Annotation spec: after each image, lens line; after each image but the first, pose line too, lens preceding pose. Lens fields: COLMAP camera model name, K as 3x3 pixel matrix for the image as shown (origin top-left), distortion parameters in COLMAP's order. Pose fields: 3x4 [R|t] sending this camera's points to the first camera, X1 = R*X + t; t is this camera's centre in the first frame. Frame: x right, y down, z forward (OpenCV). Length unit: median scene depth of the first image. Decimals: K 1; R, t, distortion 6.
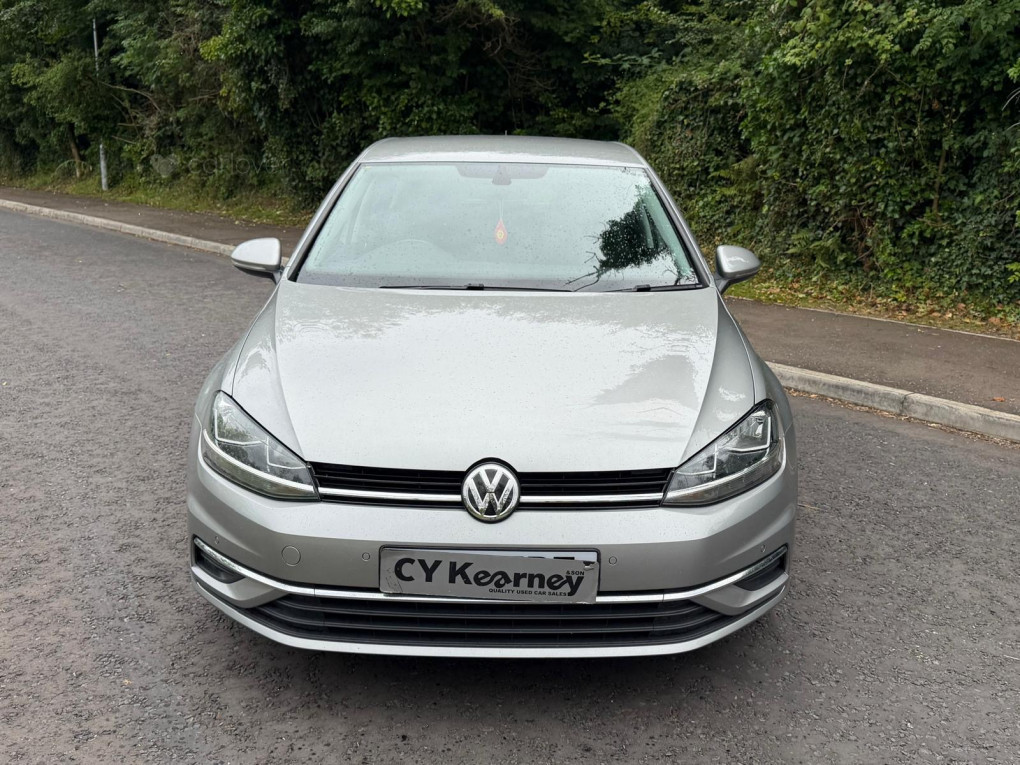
lens RADIAL K [[984.8, 0, 510.1], [0, 984.8, 388.9], [0, 0, 1]] dist [0.132446, -0.250352]
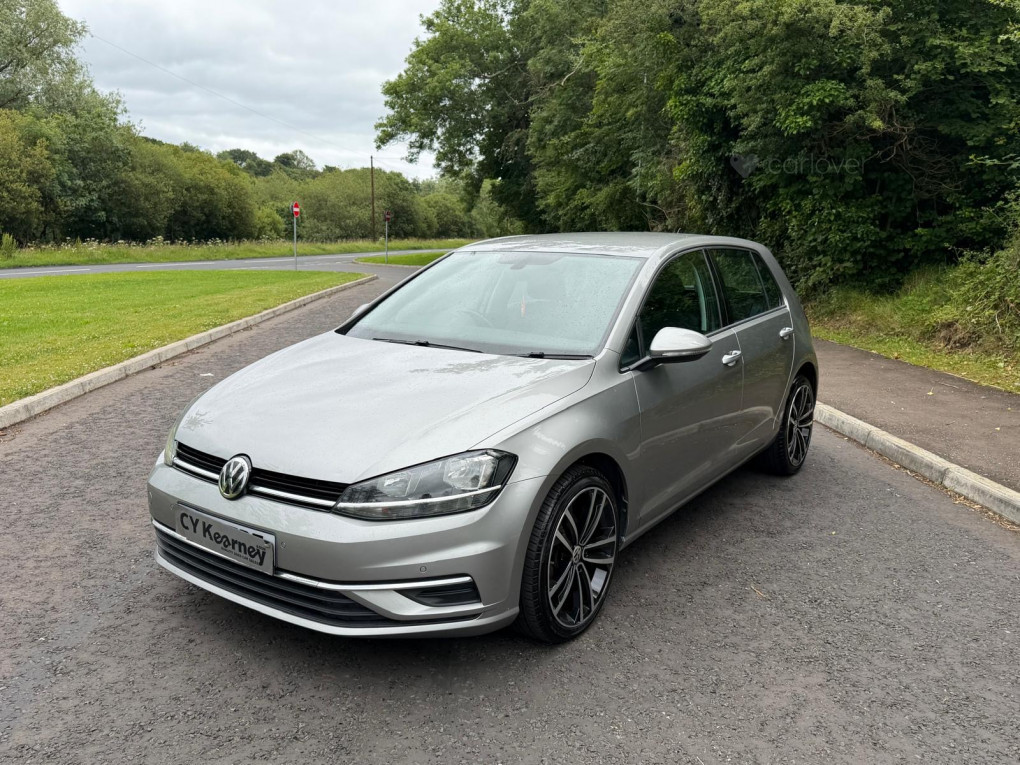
lens RADIAL K [[833.0, 0, 497.1], [0, 833.0, 382.1], [0, 0, 1]] dist [0.038874, -0.053222]
pose [[0.809613, 0.096029, -0.579055, 0.296428], [-0.142281, 0.989212, -0.034882, -0.012525], [0.569458, 0.110629, 0.814542, 0.075302]]
